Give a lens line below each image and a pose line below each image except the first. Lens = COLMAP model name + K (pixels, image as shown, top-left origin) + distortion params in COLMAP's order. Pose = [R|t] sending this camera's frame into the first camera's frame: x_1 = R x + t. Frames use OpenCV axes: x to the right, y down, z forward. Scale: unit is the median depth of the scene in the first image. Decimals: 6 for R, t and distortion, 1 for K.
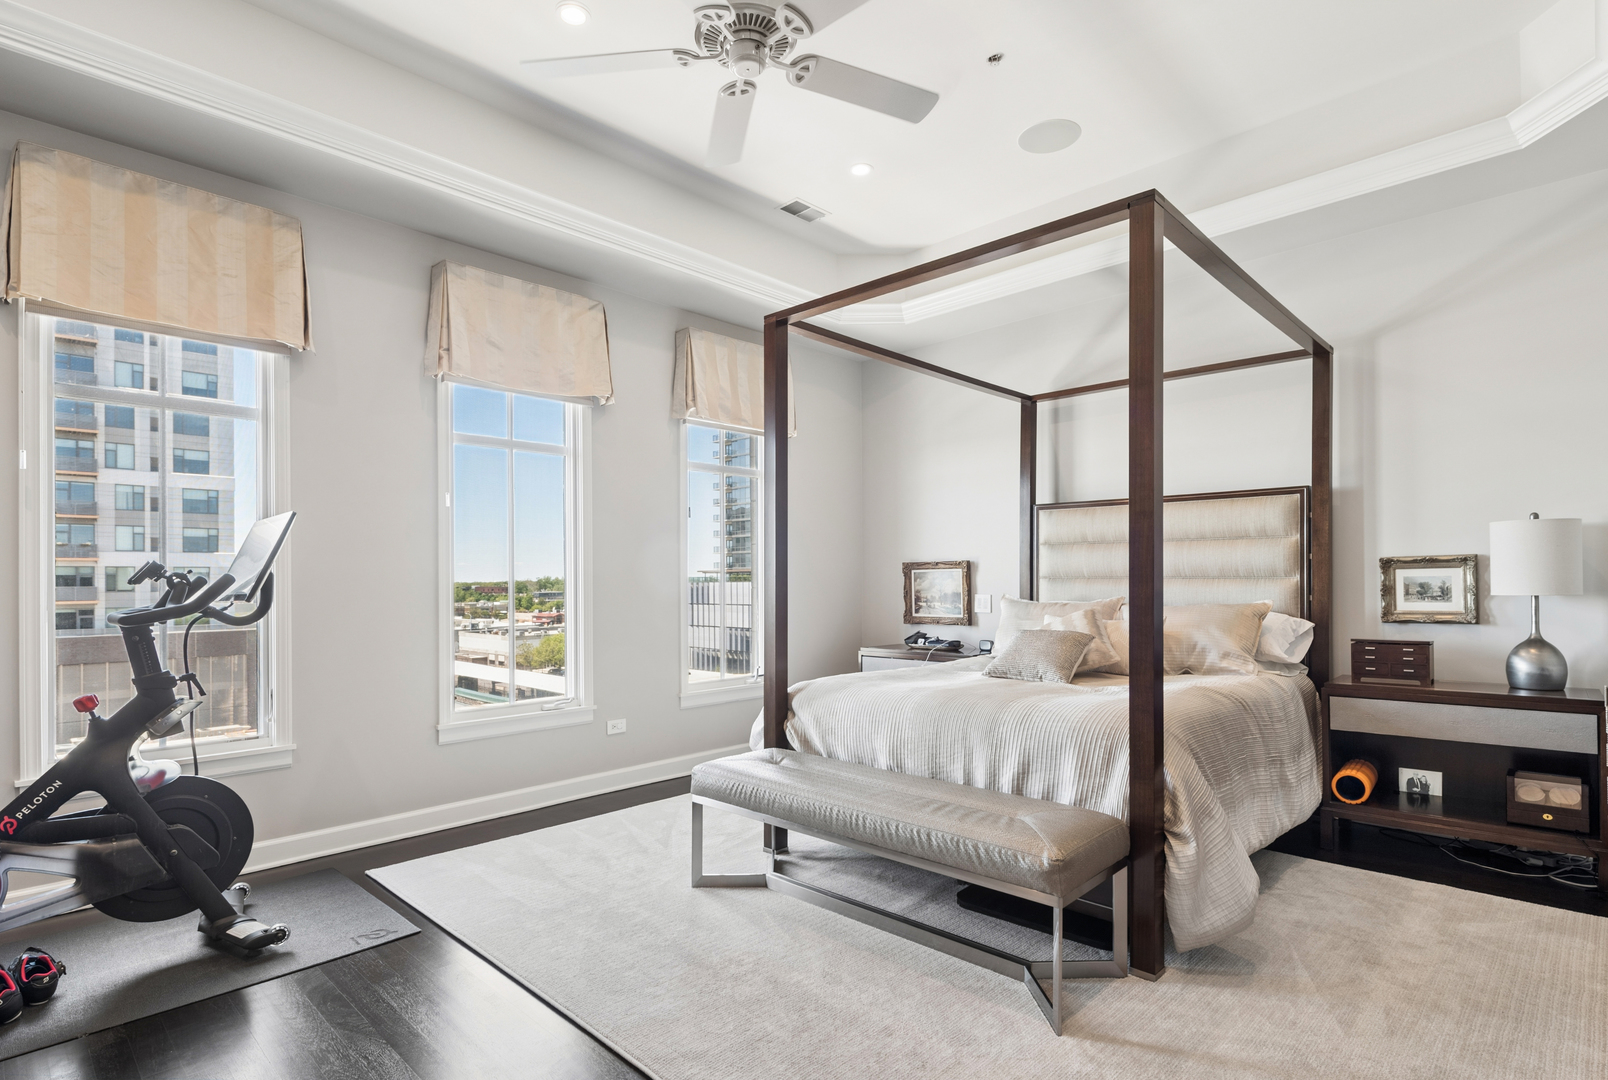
lens RADIAL K [[814.1, 0, 816.8], [0, 814.1, 576.4], [0, 0, 1]] dist [0.004503, -0.002059]
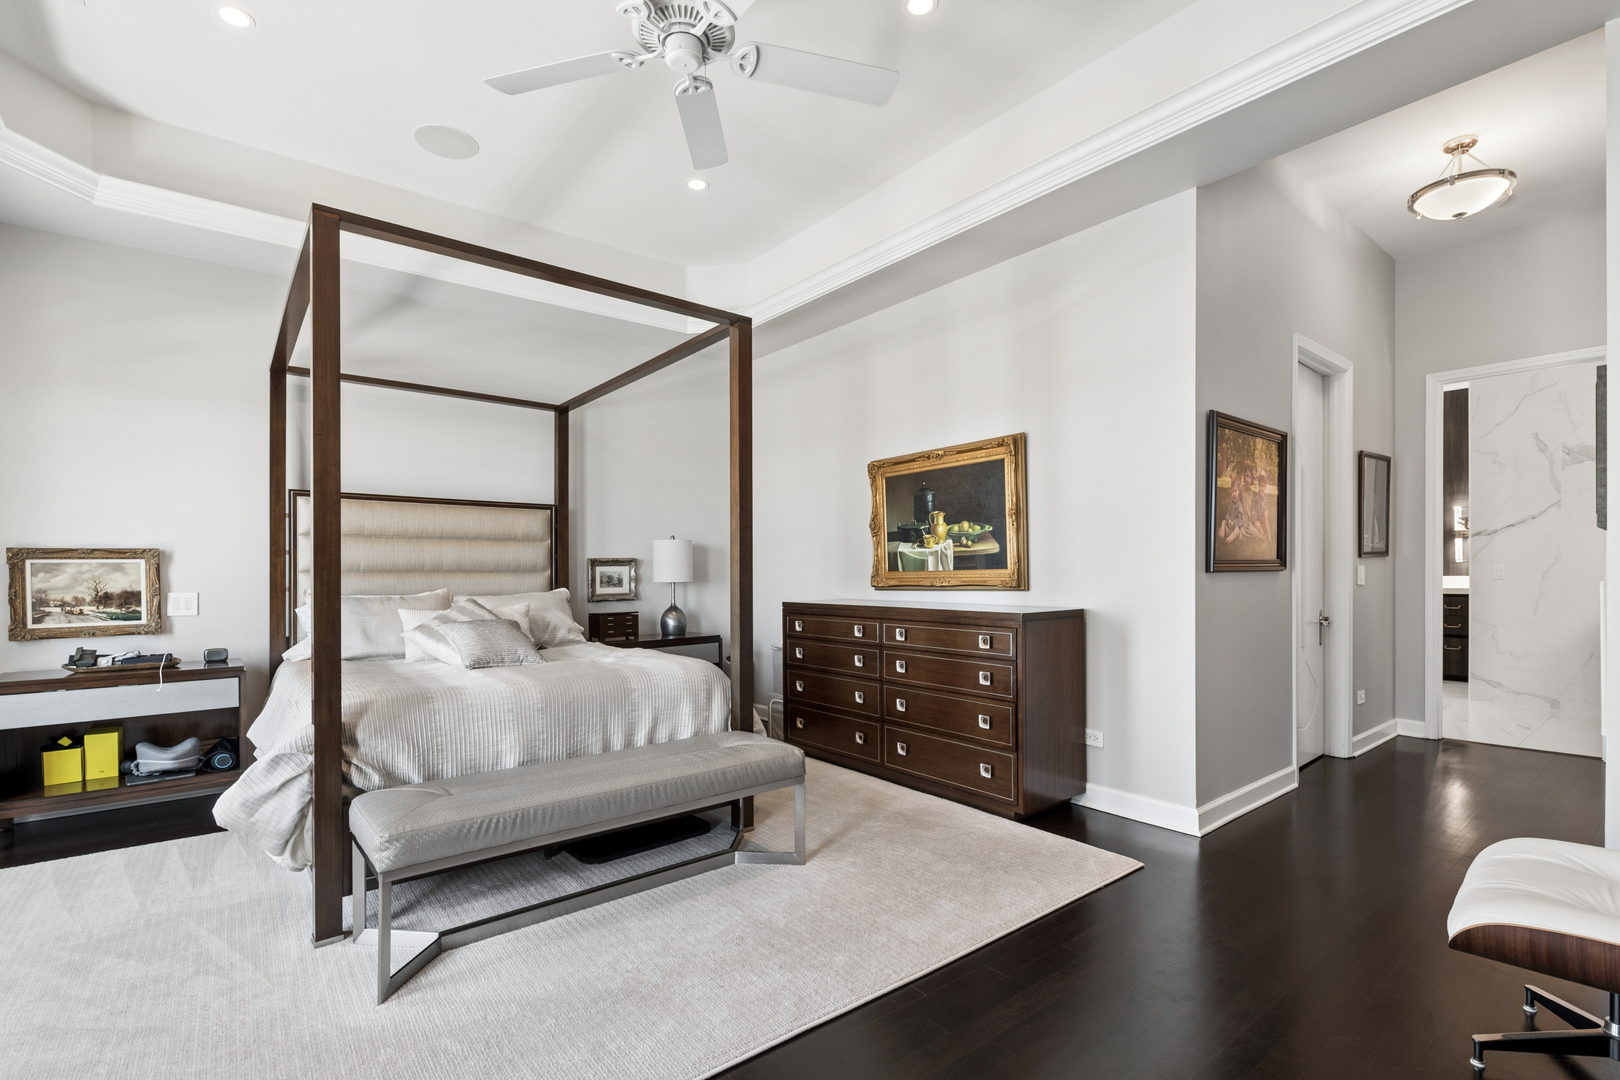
lens RADIAL K [[706.4, 0, 825.7], [0, 706.4, 572.6], [0, 0, 1]] dist [0.001594, -0.003040]
pose [[0.143428, 0.003782, 0.989654, -0.530626], [0.000290, 0.999992, -0.003863, 0.007737], [-0.989661, 0.000842, 0.143426, 0.397574]]
